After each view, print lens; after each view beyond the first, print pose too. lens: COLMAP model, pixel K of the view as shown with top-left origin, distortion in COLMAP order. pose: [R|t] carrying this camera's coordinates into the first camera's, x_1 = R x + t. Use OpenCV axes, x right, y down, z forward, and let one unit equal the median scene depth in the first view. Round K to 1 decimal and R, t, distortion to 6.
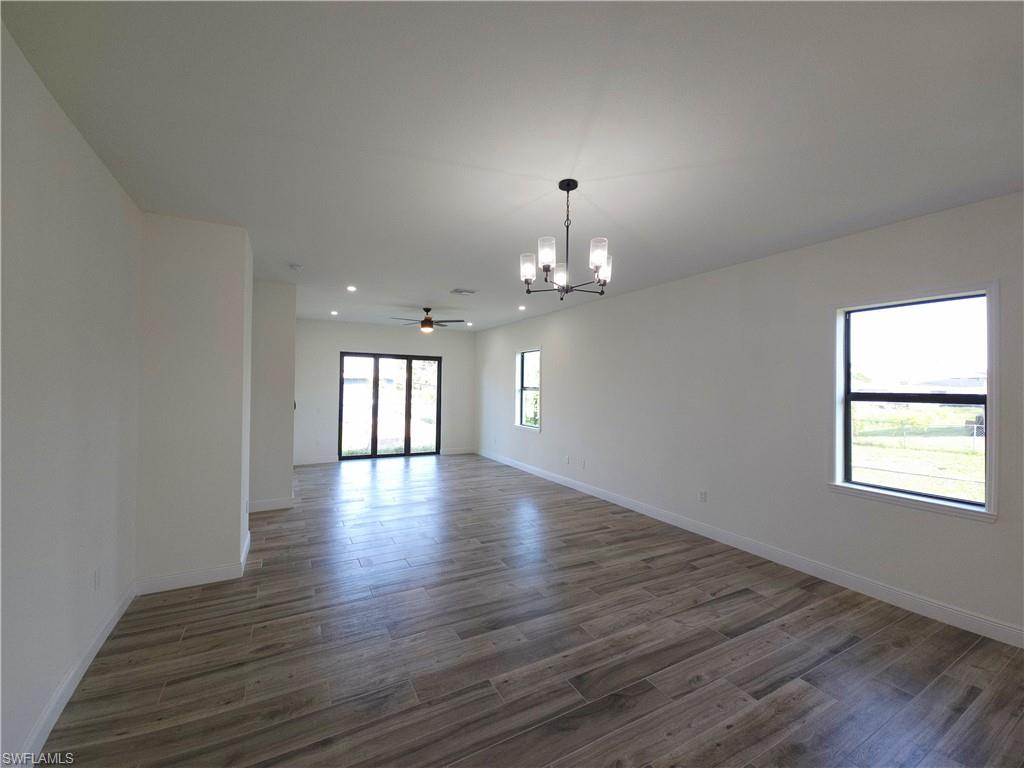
lens RADIAL K [[414.9, 0, 509.5], [0, 414.9, 378.3], [0, 0, 1]] dist [0.015987, -0.013806]
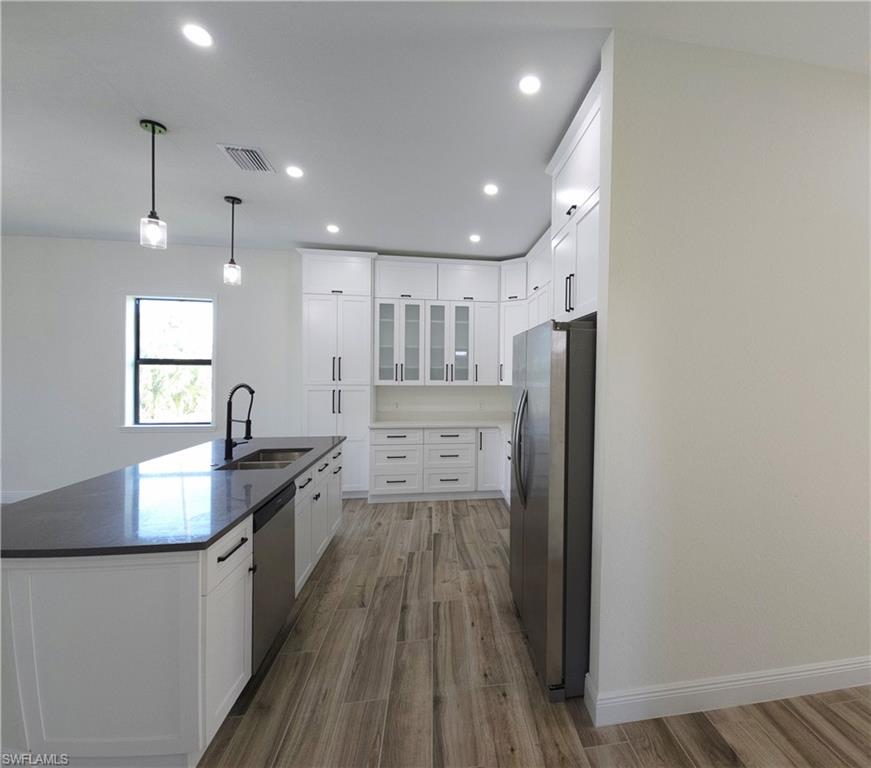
lens RADIAL K [[416.4, 0, 505.9], [0, 416.4, 377.6], [0, 0, 1]] dist [-0.002968, 0.000206]
pose [[0.314202, -0.019437, 0.949157, -0.087803], [-0.023603, 0.999321, 0.028278, 0.027254], [-0.949063, -0.031288, 0.313530, -0.516287]]
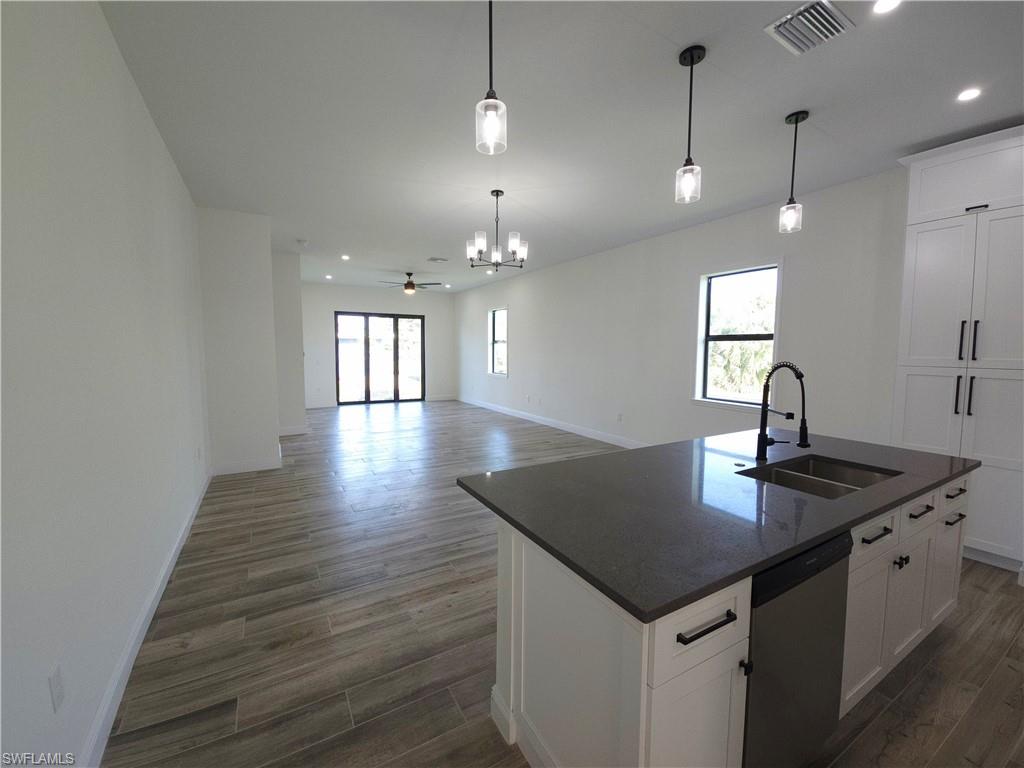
lens RADIAL K [[414.9, 0, 509.5], [0, 414.9, 378.3], [0, 0, 1]] dist [0.015987, -0.013806]
pose [[0.999631, -0.009811, 0.025332, 0.094063], [0.007444, 0.995741, 0.091893, 0.040439], [-0.026126, -0.091670, 0.995447, -0.367477]]
